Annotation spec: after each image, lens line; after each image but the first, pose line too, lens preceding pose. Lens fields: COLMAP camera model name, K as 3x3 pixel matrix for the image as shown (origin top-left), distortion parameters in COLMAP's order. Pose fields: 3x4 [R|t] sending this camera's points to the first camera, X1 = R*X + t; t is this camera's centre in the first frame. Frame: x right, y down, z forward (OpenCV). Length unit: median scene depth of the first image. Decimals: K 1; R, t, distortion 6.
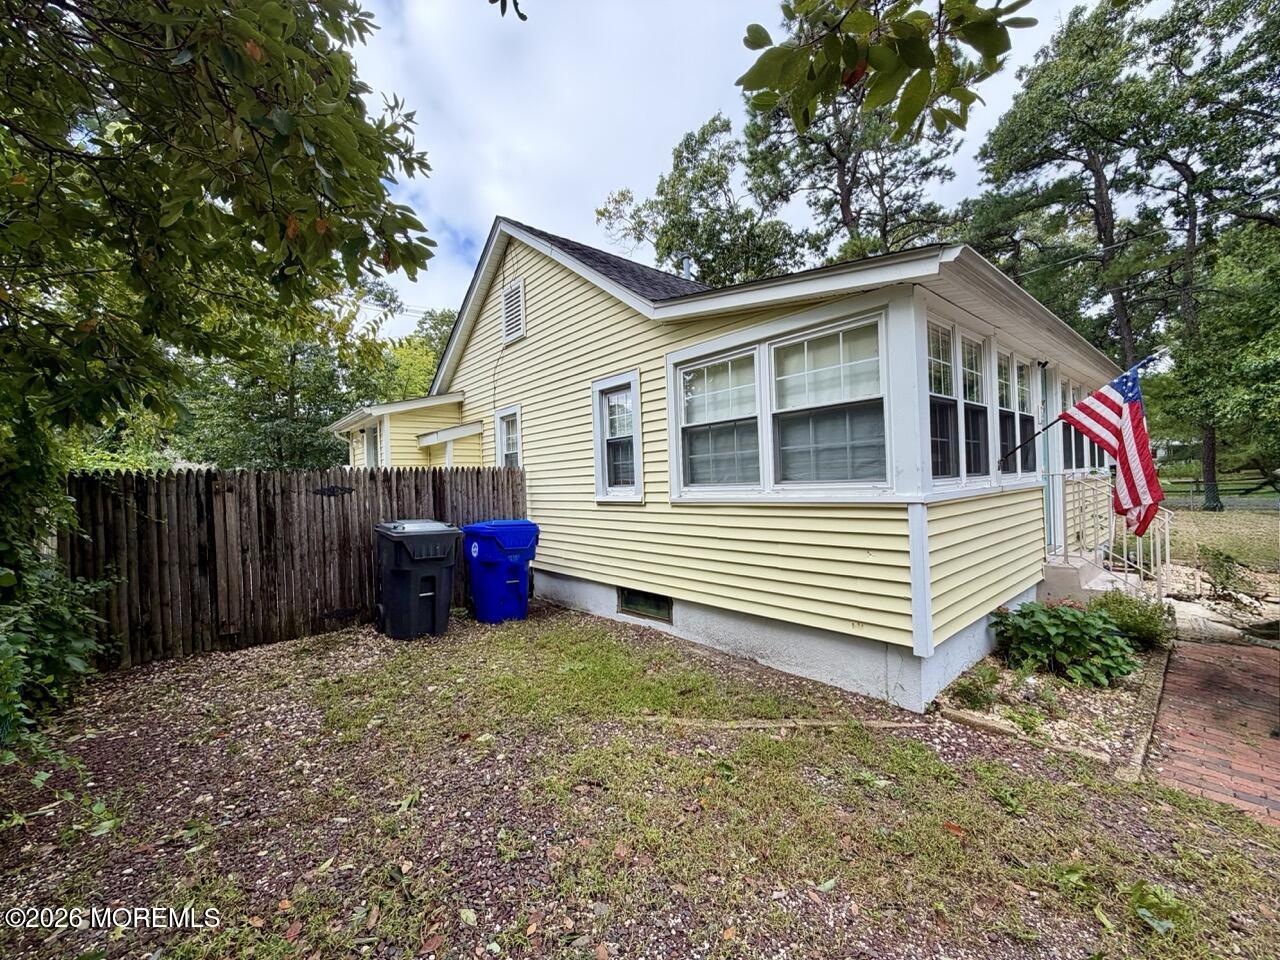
lens RADIAL K [[513.3, 0, 637.5], [0, 513.3, 477.0], [0, 0, 1]] dist [0.000104, 0.000095]
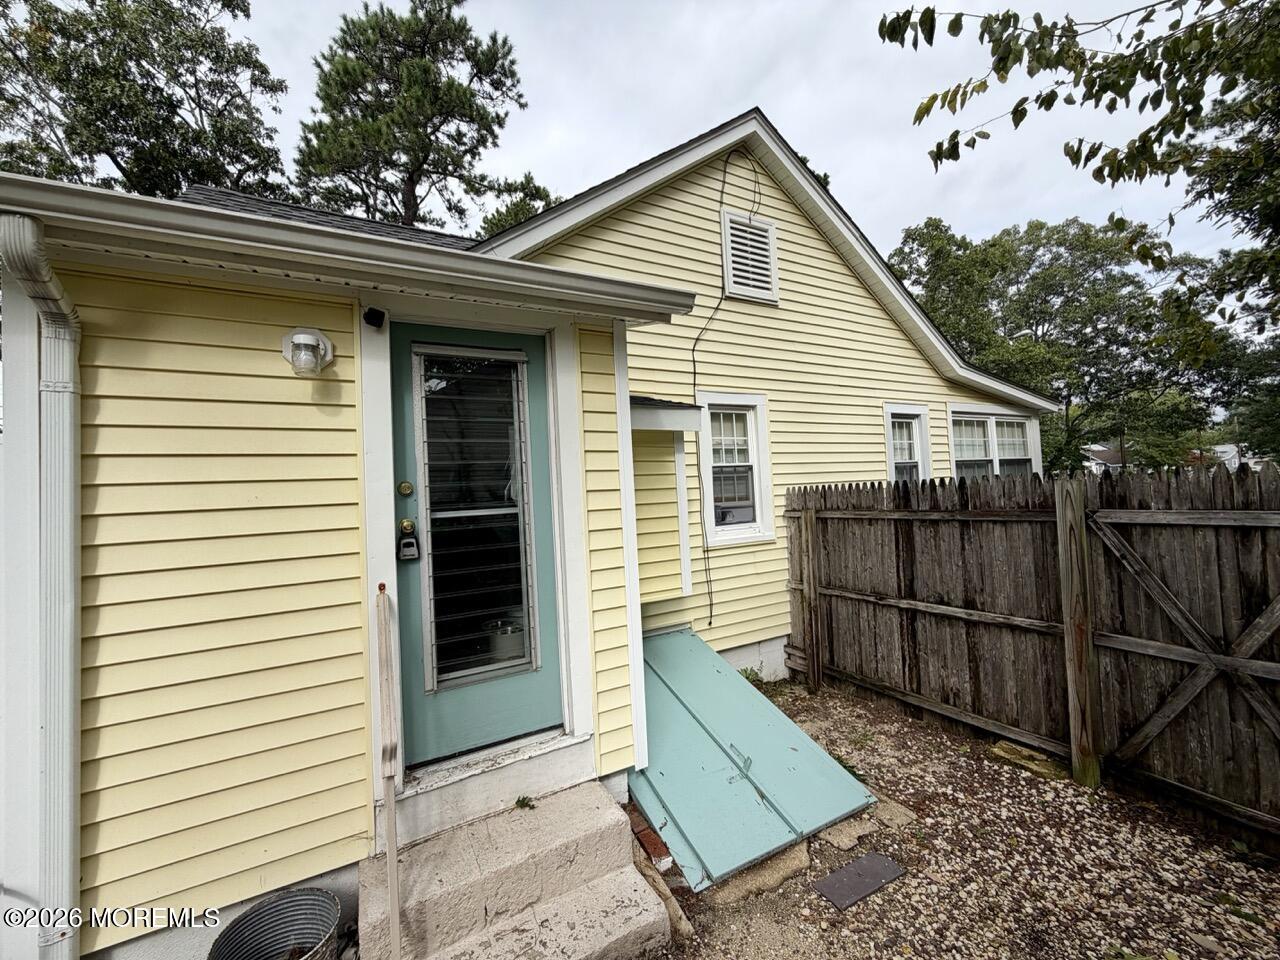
lens RADIAL K [[509.4, 0, 639.2], [0, 509.4, 495.3], [0, 0, 1]] dist [0.000767, 0.000148]
pose [[0.202069, 0.030641, 0.978892, -1.296998], [0.032583, 0.998747, -0.037989, 0.022945], [-0.978829, 0.039572, 0.200817, 1.432109]]
